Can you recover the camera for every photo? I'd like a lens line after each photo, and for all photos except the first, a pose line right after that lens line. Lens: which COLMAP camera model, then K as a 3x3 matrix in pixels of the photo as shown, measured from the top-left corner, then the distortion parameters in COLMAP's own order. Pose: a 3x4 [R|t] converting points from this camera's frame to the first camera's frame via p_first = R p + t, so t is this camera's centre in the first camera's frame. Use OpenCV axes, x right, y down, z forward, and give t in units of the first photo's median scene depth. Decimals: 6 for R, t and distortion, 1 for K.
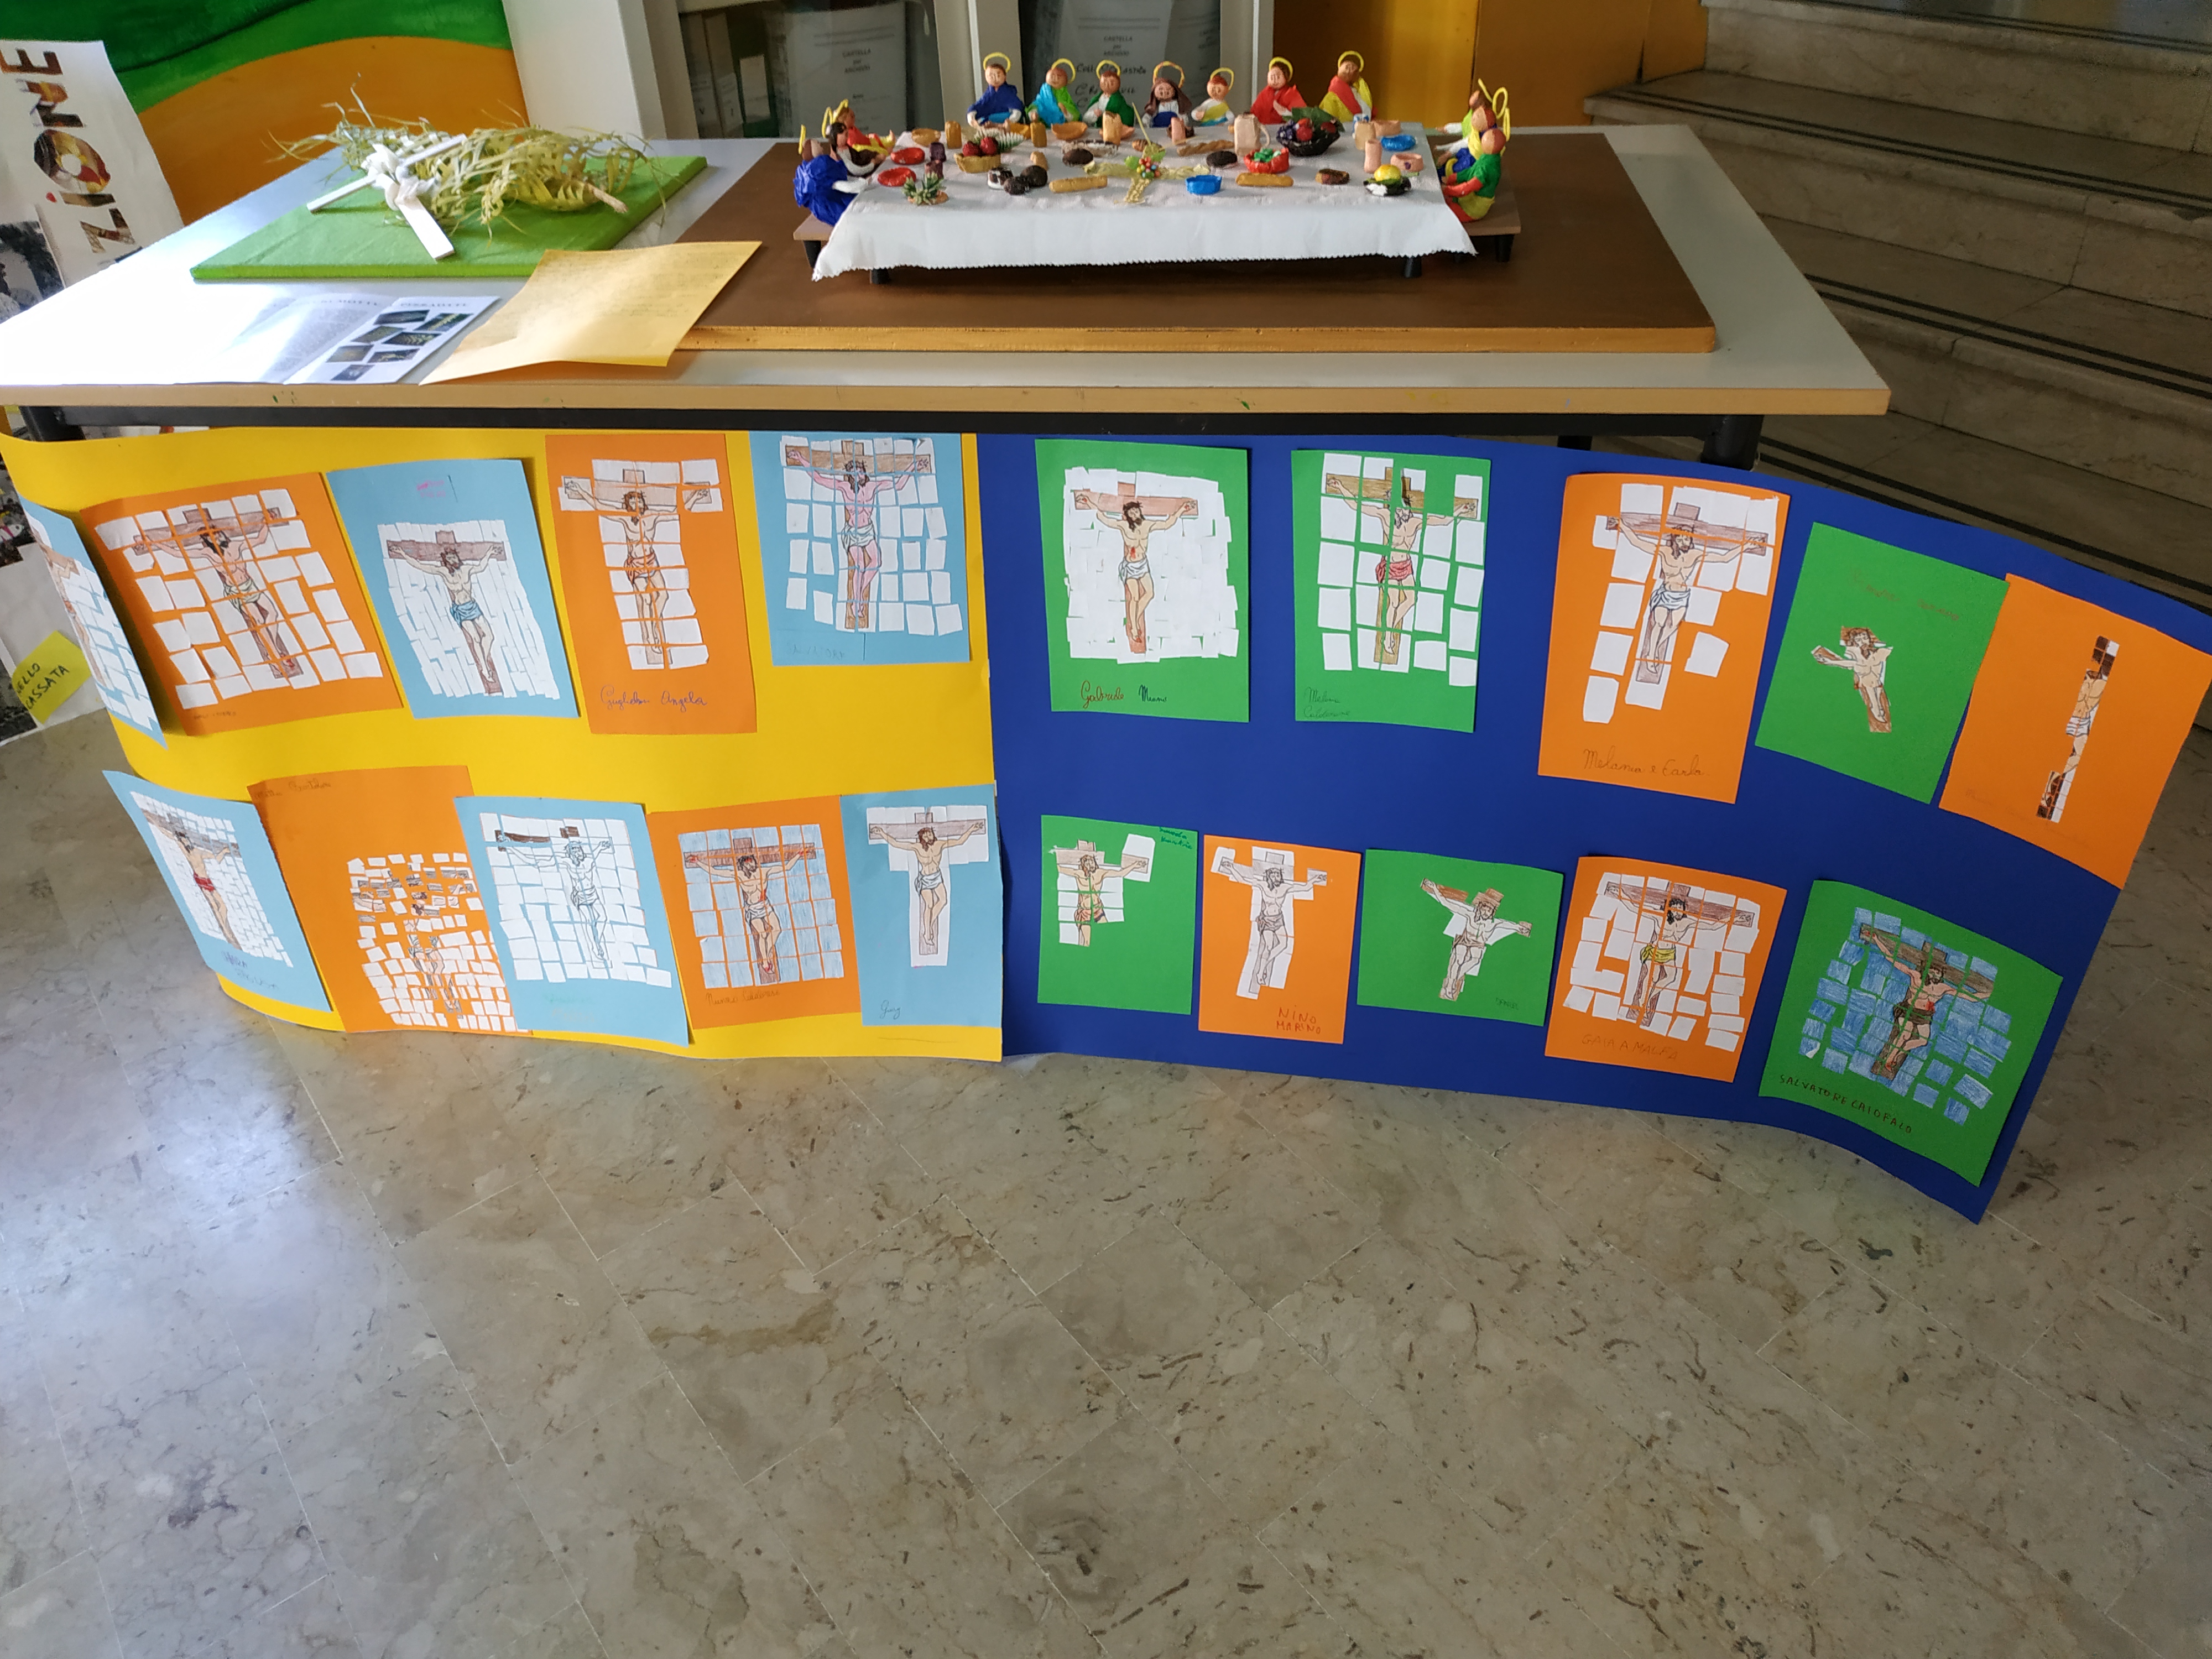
lens RADIAL K [[1646.5, 0, 1106.0], [0, 1646.5, 829.5], [0, 0, 1]] dist [0.017760, -0.017601]
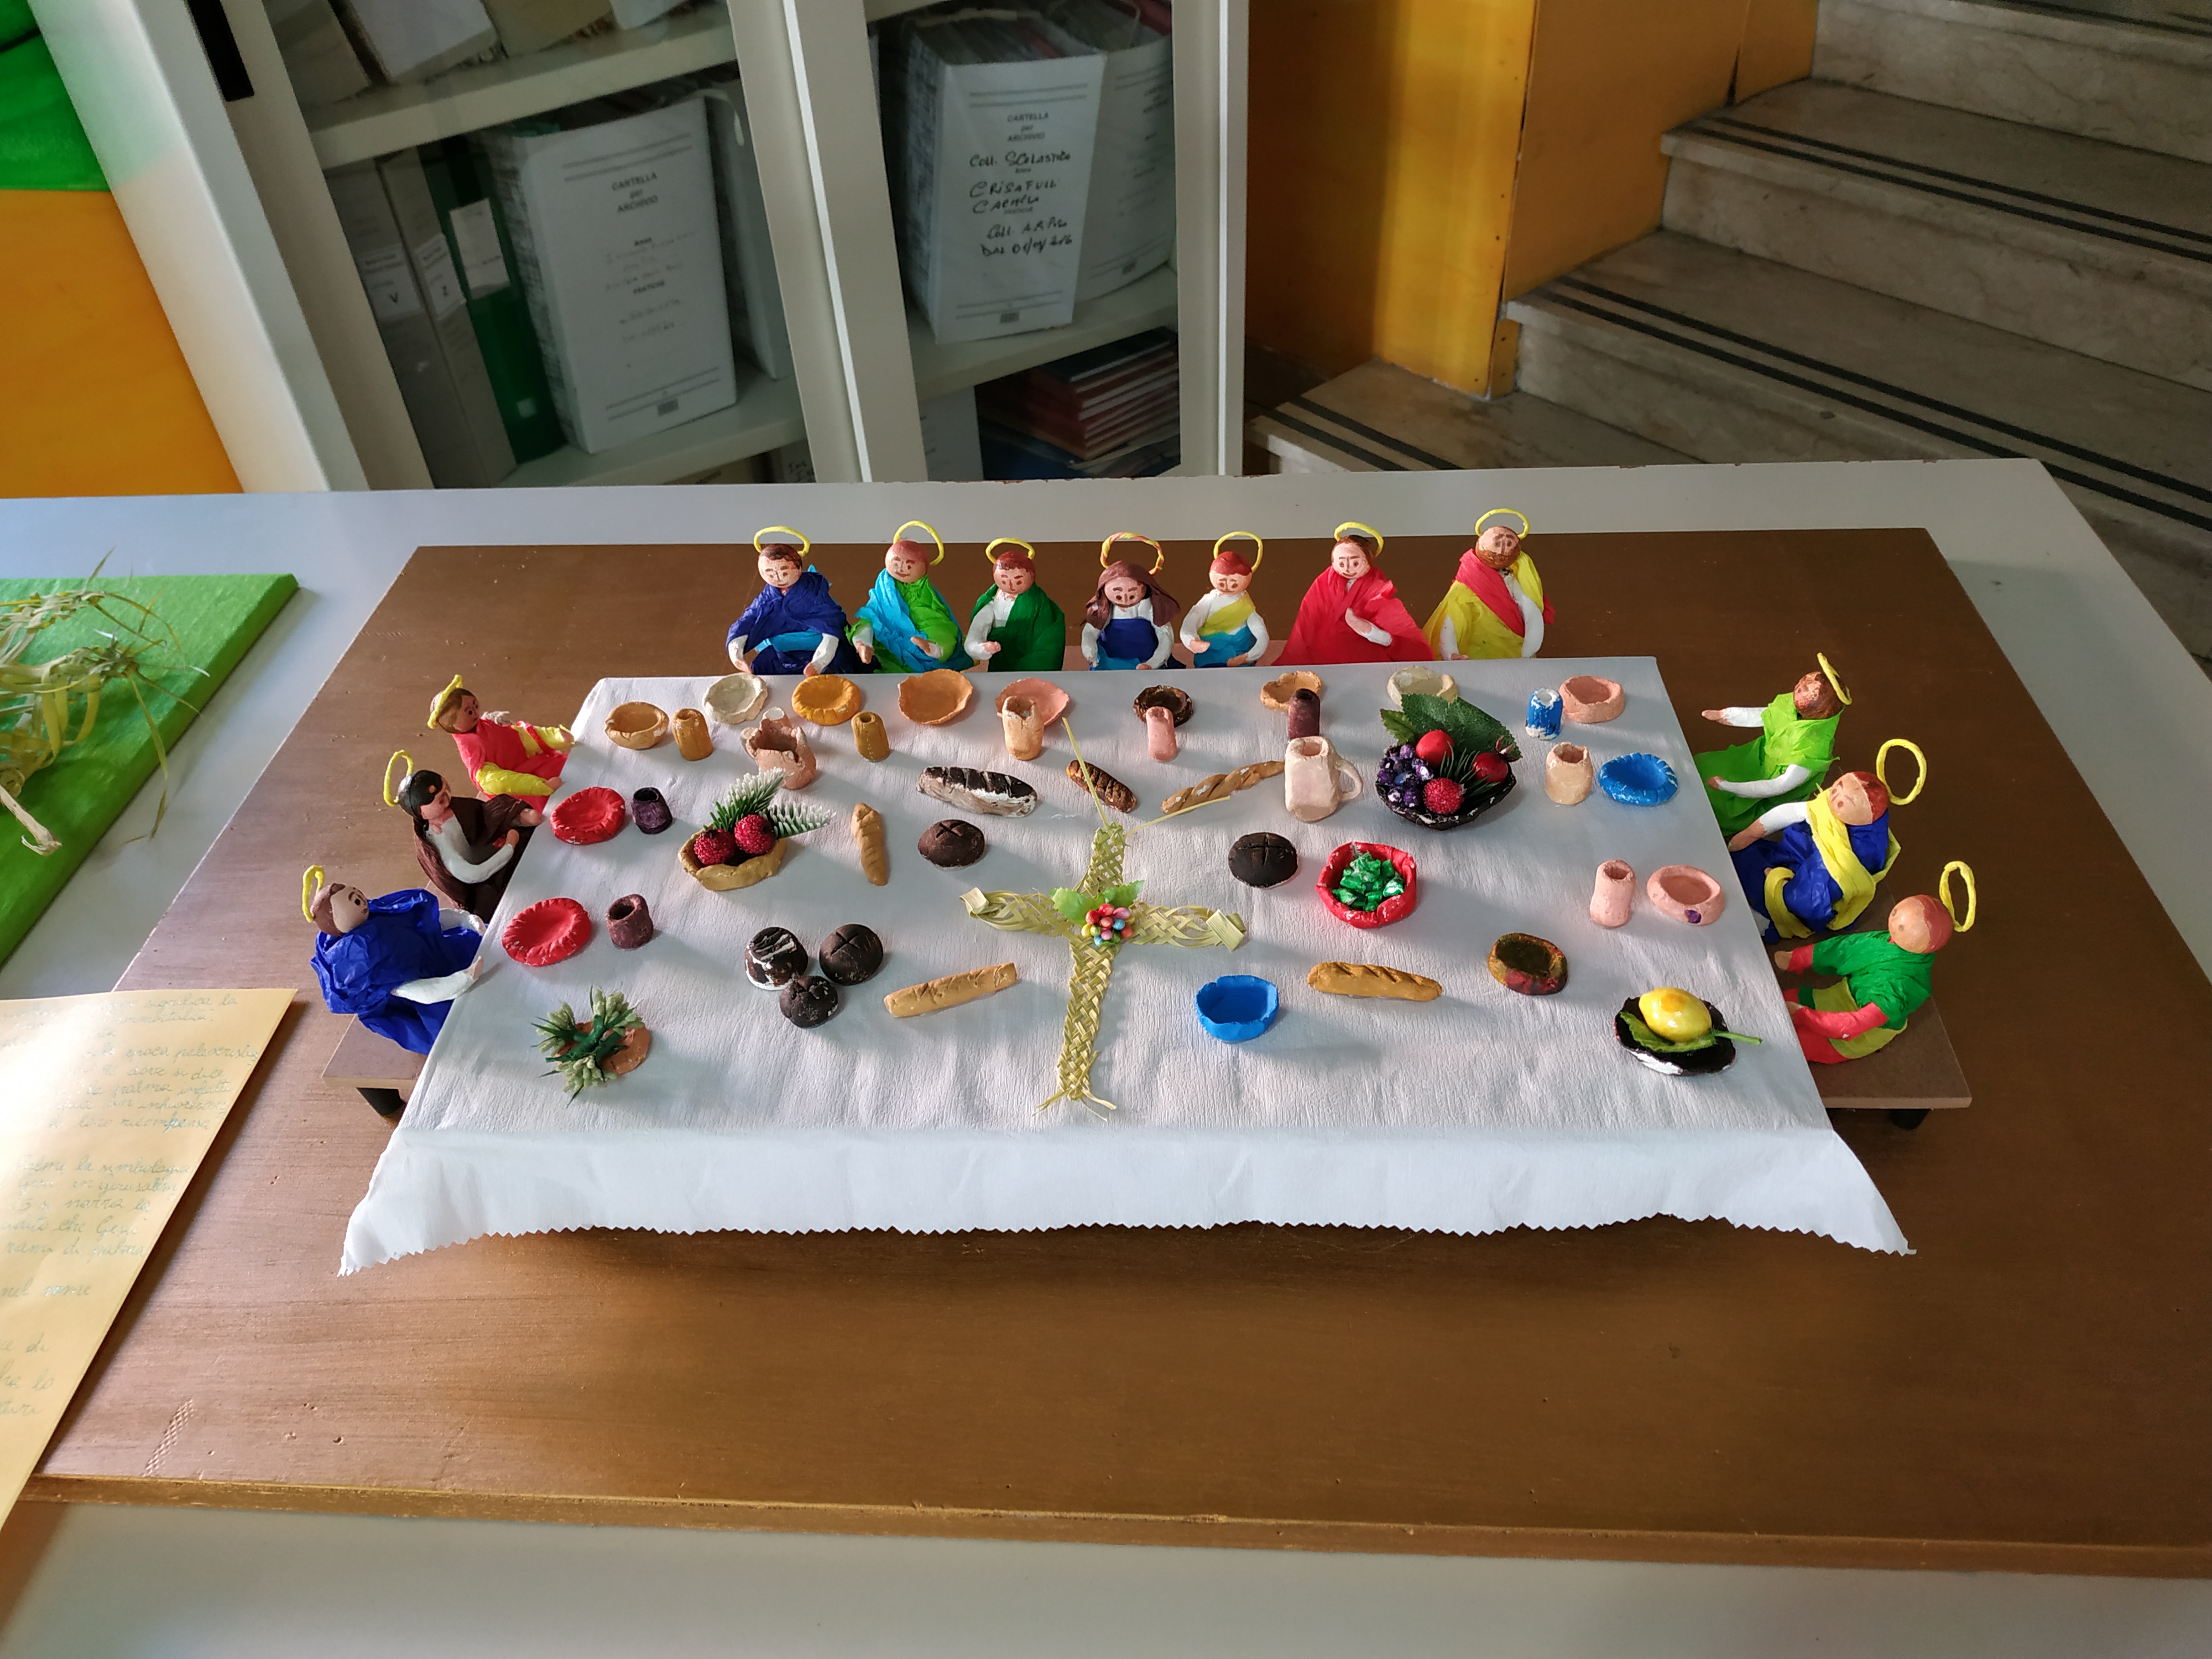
lens RADIAL K [[1646.5, 0, 1106.0], [0, 1646.5, 829.5], [0, 0, 1]] dist [0.017760, -0.017601]
pose [[0.998645, -0.042758, 0.029673, 0.007387], [0.040190, 0.995795, 0.082327, -0.257919], [-0.033069, -0.081023, 0.996164, 0.311554]]
